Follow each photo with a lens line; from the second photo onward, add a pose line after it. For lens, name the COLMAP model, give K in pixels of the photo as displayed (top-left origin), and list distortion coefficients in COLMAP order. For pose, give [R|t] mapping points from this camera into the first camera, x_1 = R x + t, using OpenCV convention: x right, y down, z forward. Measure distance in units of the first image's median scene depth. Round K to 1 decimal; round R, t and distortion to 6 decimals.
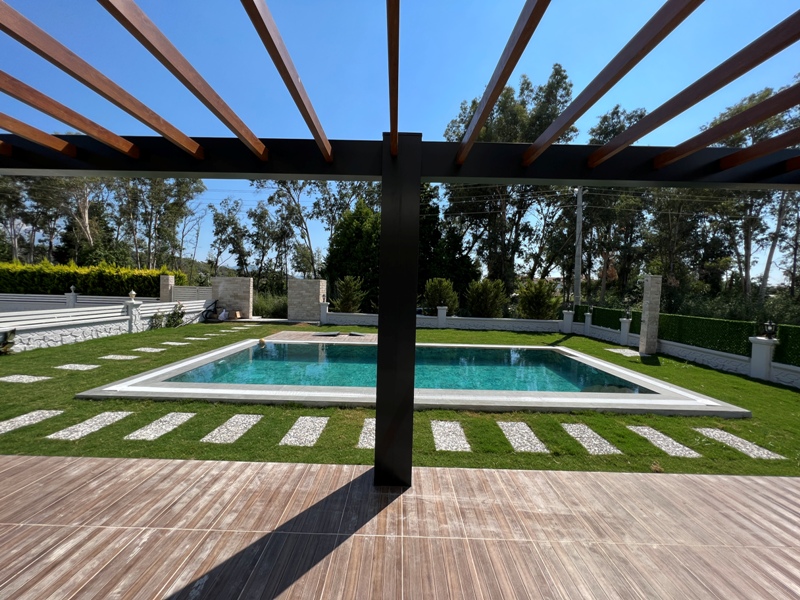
lens RADIAL K [[318.4, 0, 397.9], [0, 318.4, 299.4], [0, 0, 1]] dist [-0.006149, 0.000072]
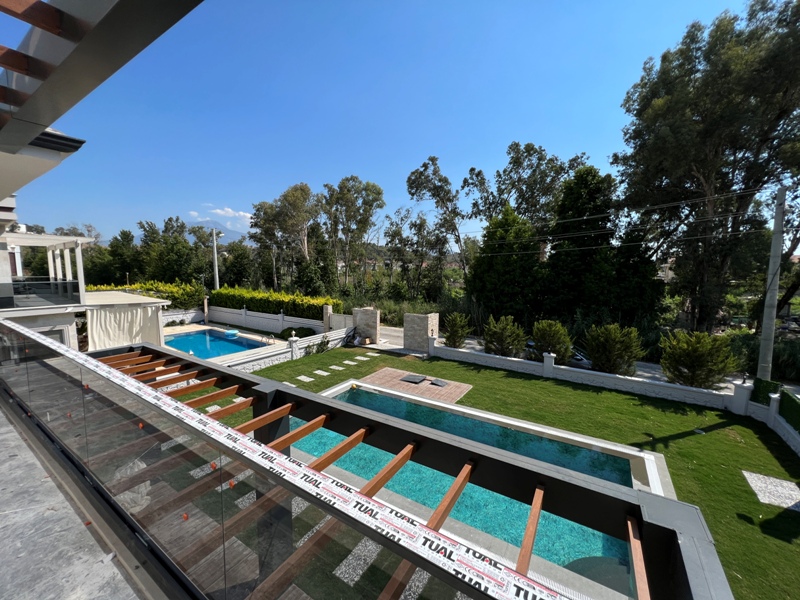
lens RADIAL K [[318.4, 0, 397.9], [0, 318.4, 299.4], [0, 0, 1]] dist [-0.006149, 0.000072]
pose [[0.846308, 0.035016, -0.531541, 0.246019], [-0.000791, 0.997919, 0.064480, -0.186980], [0.532693, -0.054150, 0.844574, 0.012505]]
